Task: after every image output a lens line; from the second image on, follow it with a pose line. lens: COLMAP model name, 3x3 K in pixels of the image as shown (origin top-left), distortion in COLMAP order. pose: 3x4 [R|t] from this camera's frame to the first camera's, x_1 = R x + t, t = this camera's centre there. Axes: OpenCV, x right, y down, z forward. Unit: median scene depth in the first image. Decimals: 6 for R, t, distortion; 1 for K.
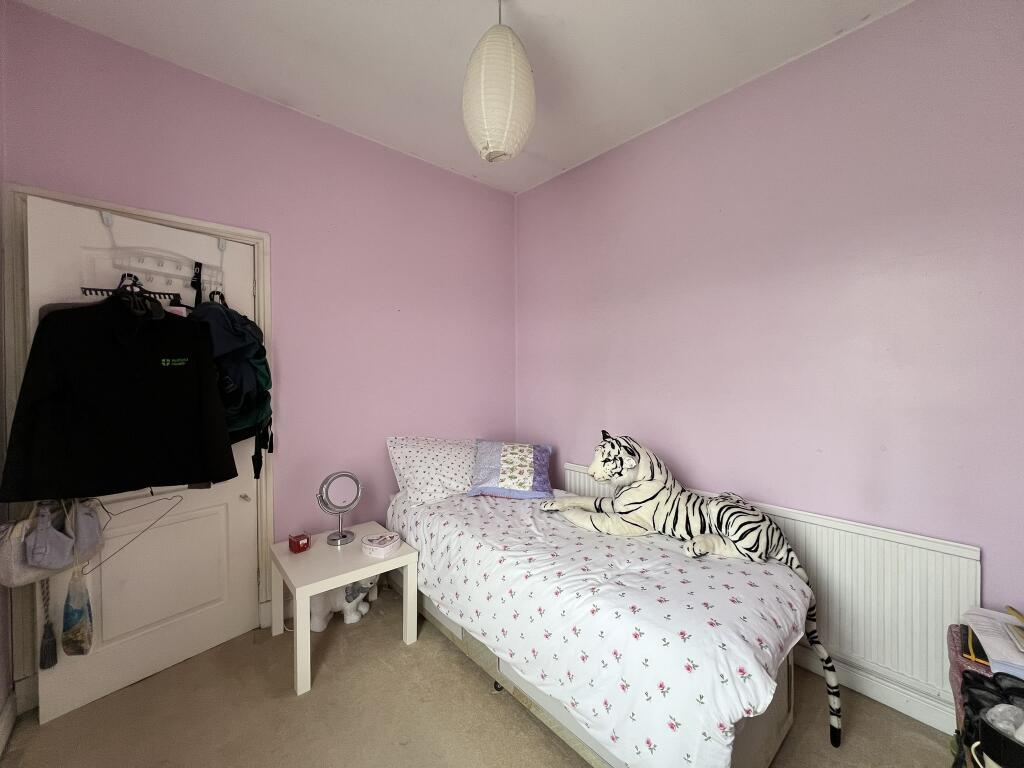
lens RADIAL K [[410.3, 0, 510.3], [0, 410.3, 382.6], [0, 0, 1]] dist [-0.000623, -0.000046]
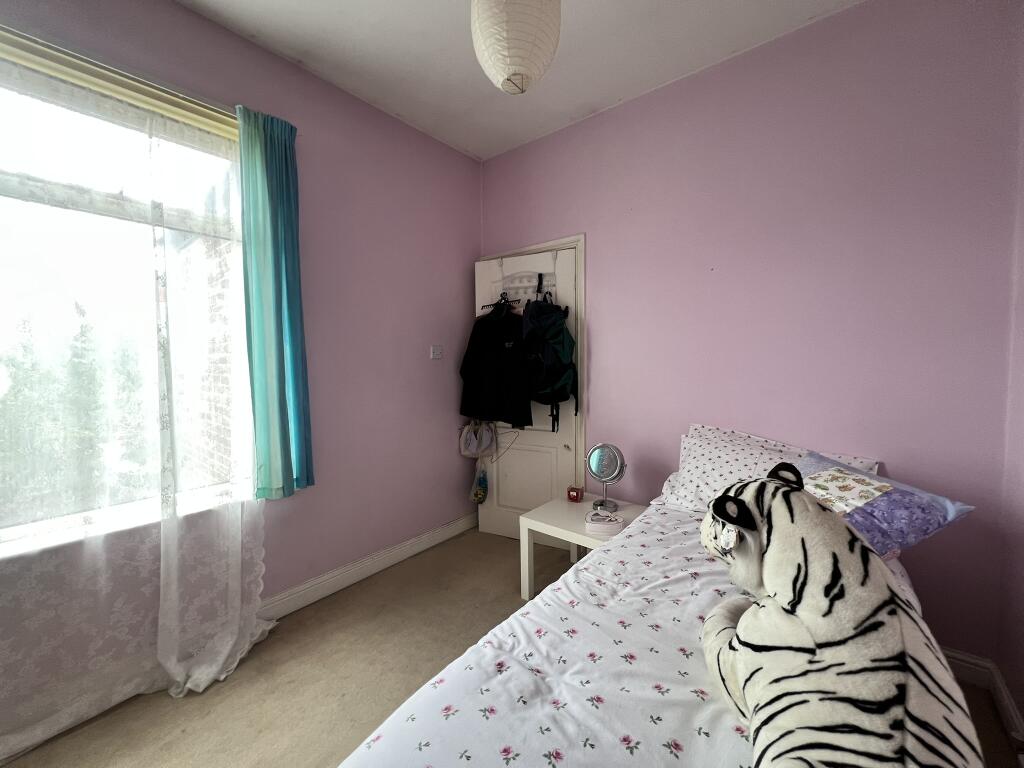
lens RADIAL K [[410.3, 0, 509.8], [0, 410.3, 379.7], [0, 0, 1]] dist [-0.000623, -0.000046]
pose [[0.167733, 0.048213, -0.984653, 0.671430], [-0.008737, 0.998837, 0.047419, 0.007915], [0.985794, 0.000649, 0.167959, 0.690823]]
